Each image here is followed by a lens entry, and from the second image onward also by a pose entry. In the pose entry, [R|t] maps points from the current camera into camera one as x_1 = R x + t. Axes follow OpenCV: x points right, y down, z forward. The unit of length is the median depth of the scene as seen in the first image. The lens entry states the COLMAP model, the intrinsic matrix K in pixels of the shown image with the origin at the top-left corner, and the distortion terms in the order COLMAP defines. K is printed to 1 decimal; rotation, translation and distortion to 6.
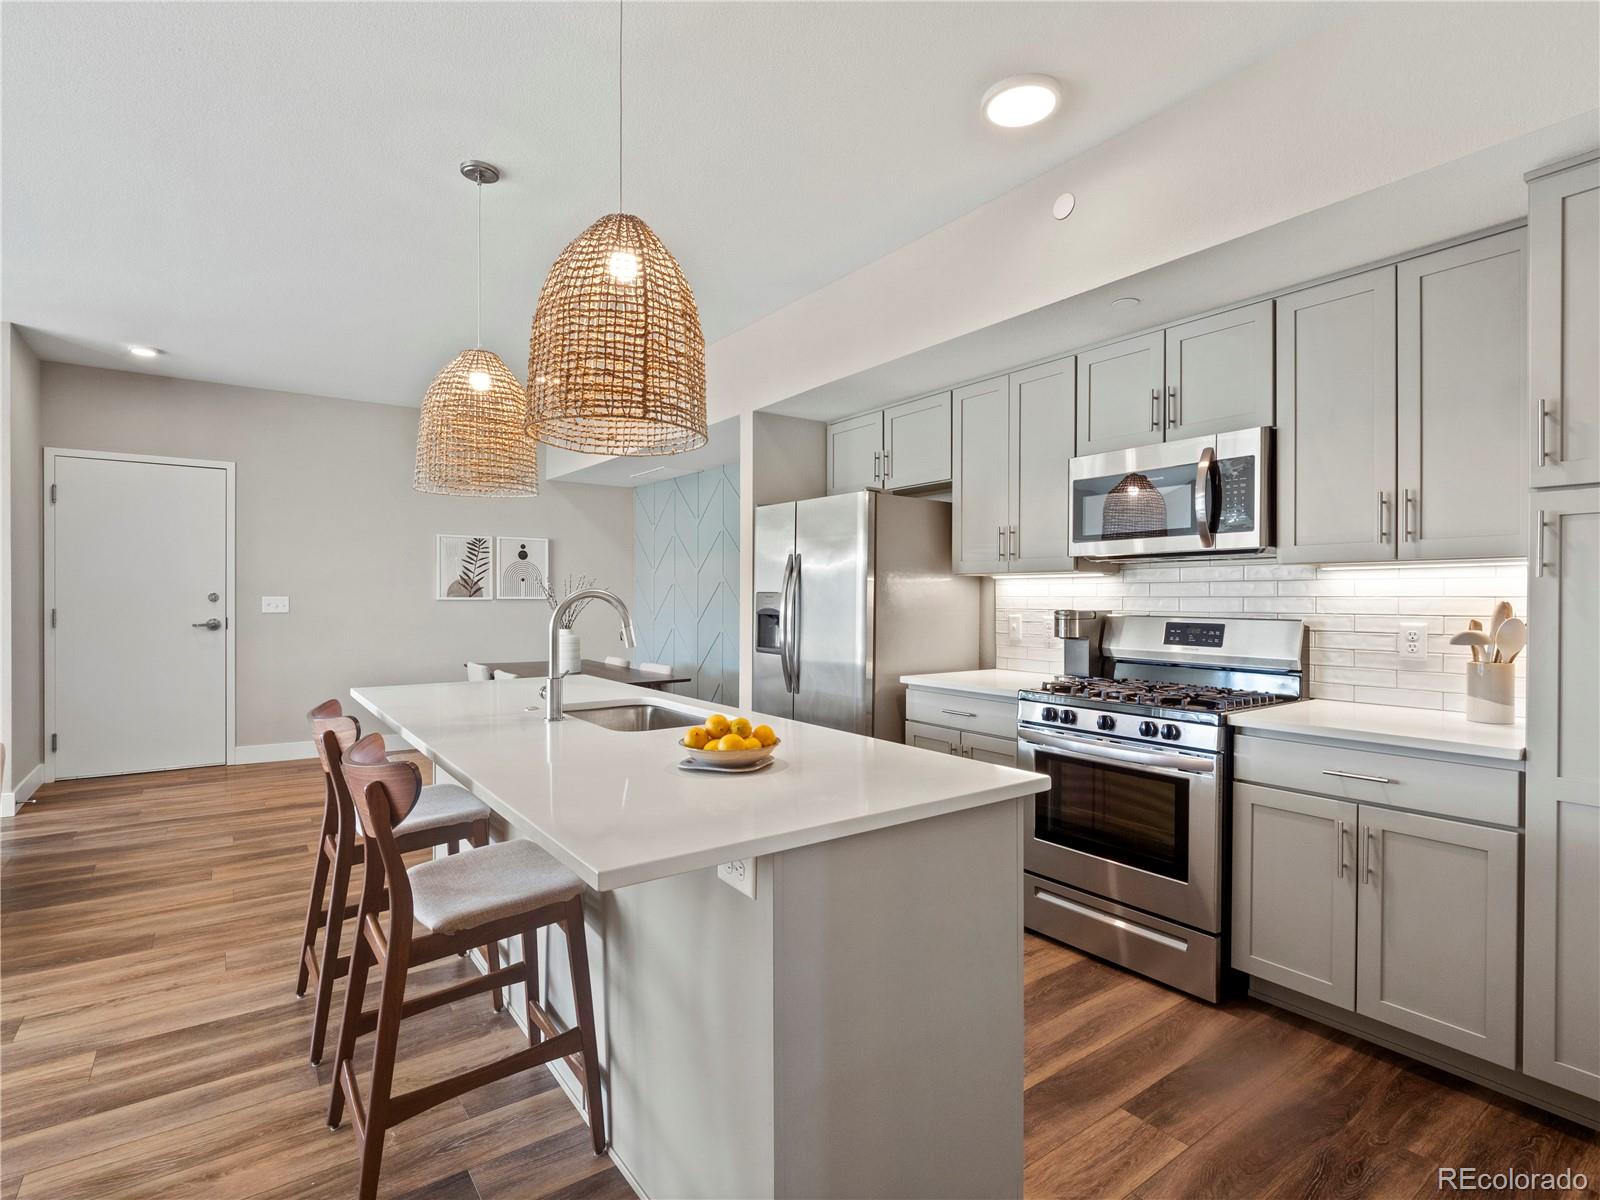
lens RADIAL K [[795.6, 0, 789.3], [0, 795.6, 602.3], [0, 0, 1]] dist [-0.012267, -0.000647]
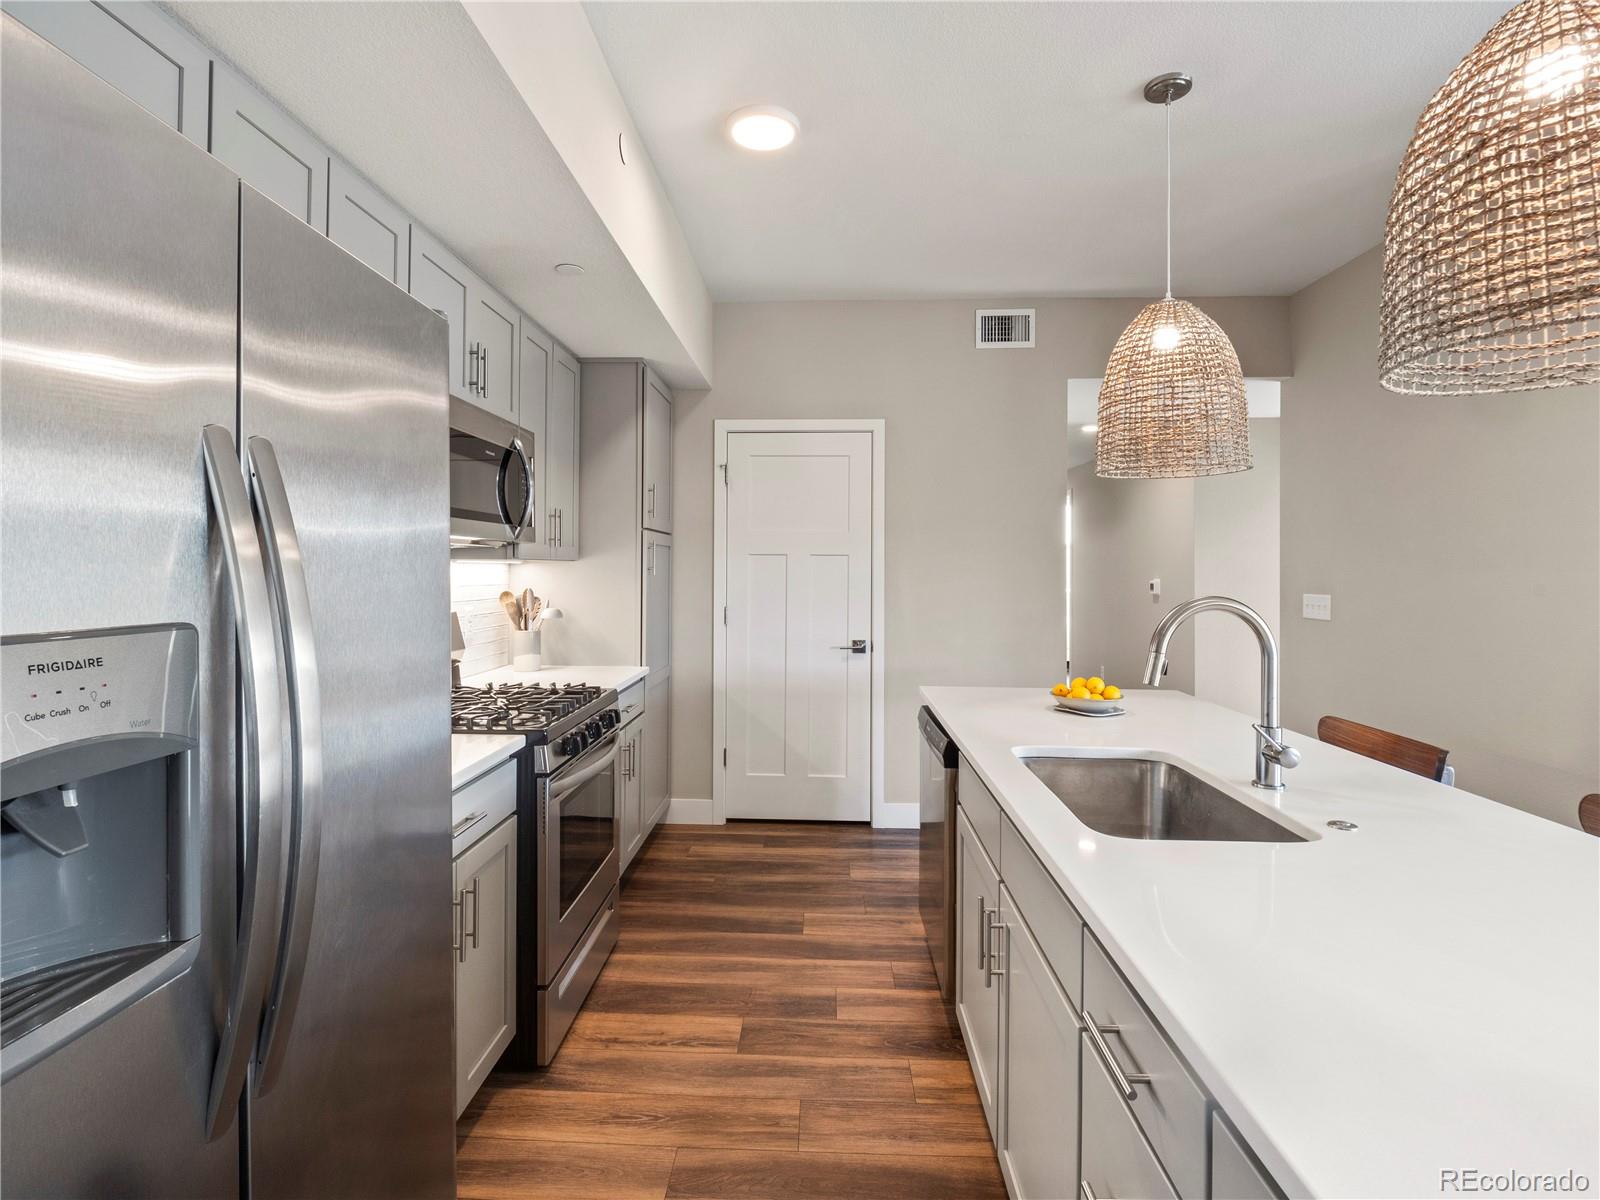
lens RADIAL K [[789.1, 0, 794.5], [0, 789.1, 564.6], [0, 0, 1]] dist [-0.001269, -0.000593]
pose [[-0.793699, -0.001884, 0.608307, -0.326007], [-0.003387, 0.999993, -0.001322, -0.037261], [-0.608301, -0.003110, -0.793700, 1.515365]]
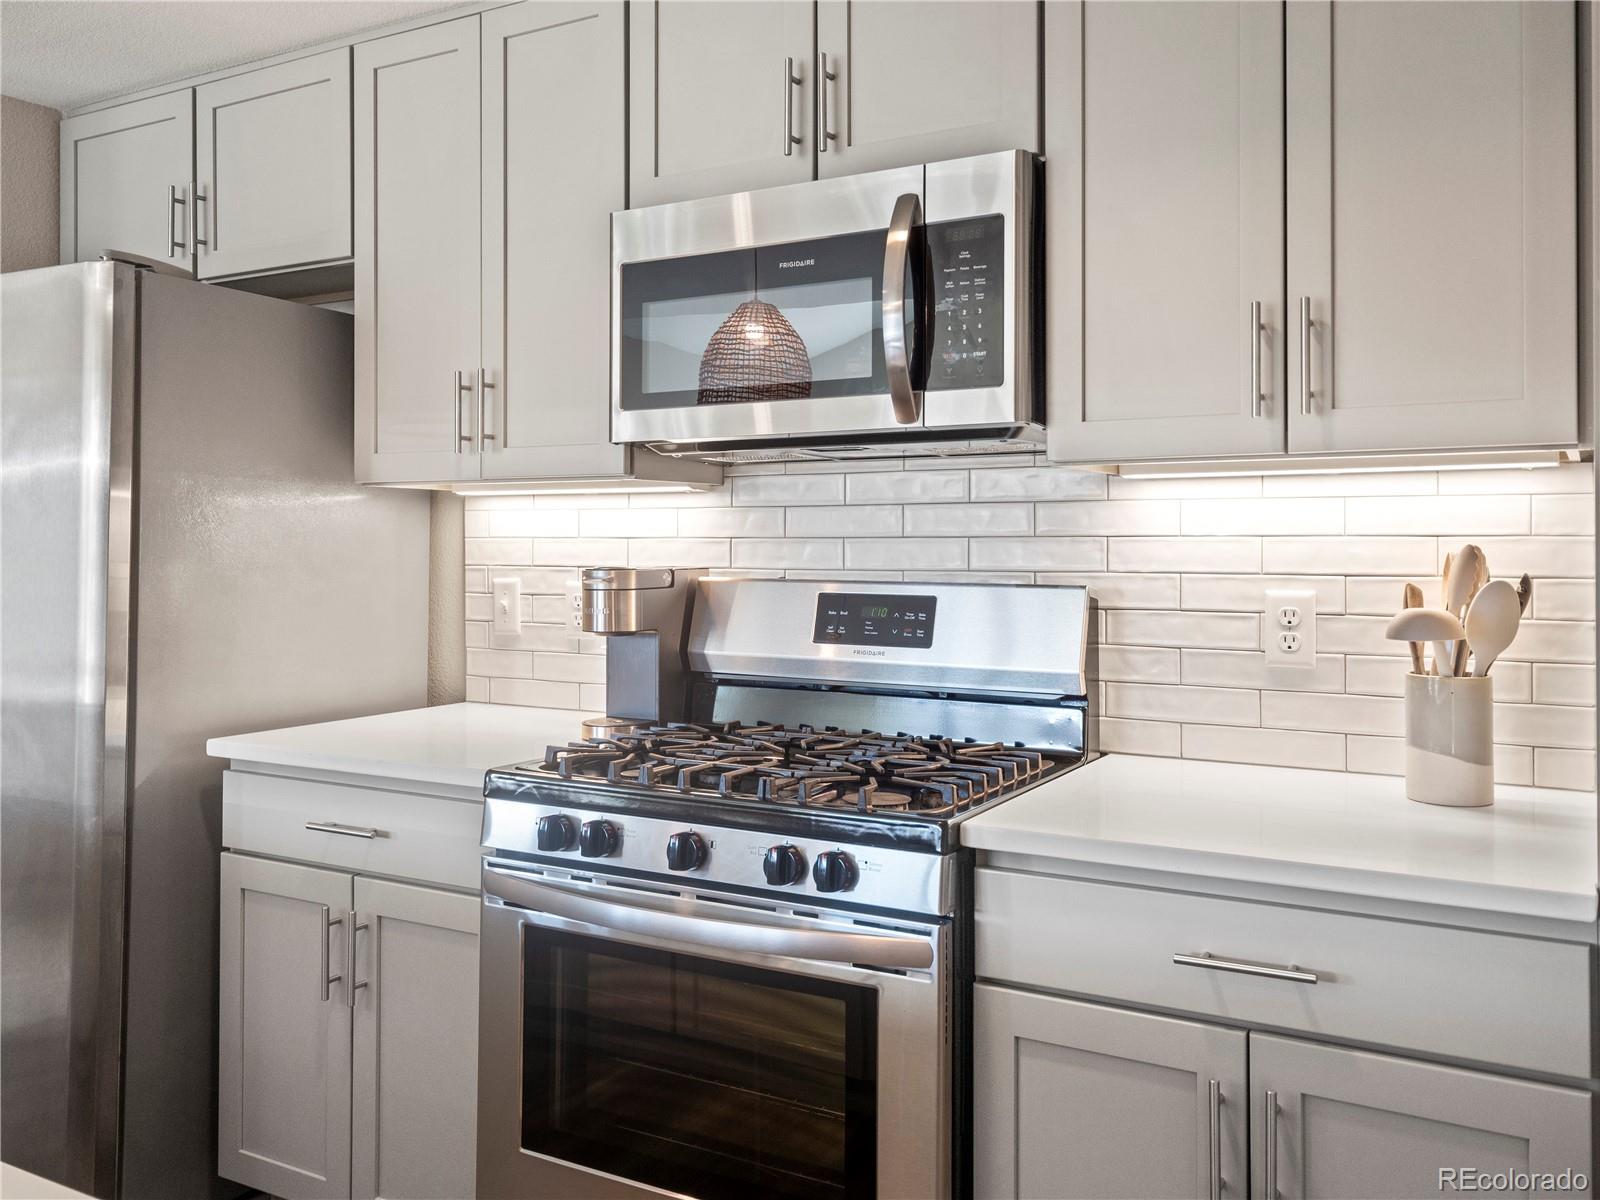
lens RADIAL K [[1345.5, 0, 791.7], [0, 1345.5, 538.6], [0, 0, 1]] dist [0.005197, -0.000061]
pose [[0.908073, -0.002008, 0.418807, 0.156883], [0.004867, 0.999972, -0.005758, -0.001970], [-0.418784, 0.007267, 0.908057, 0.348068]]
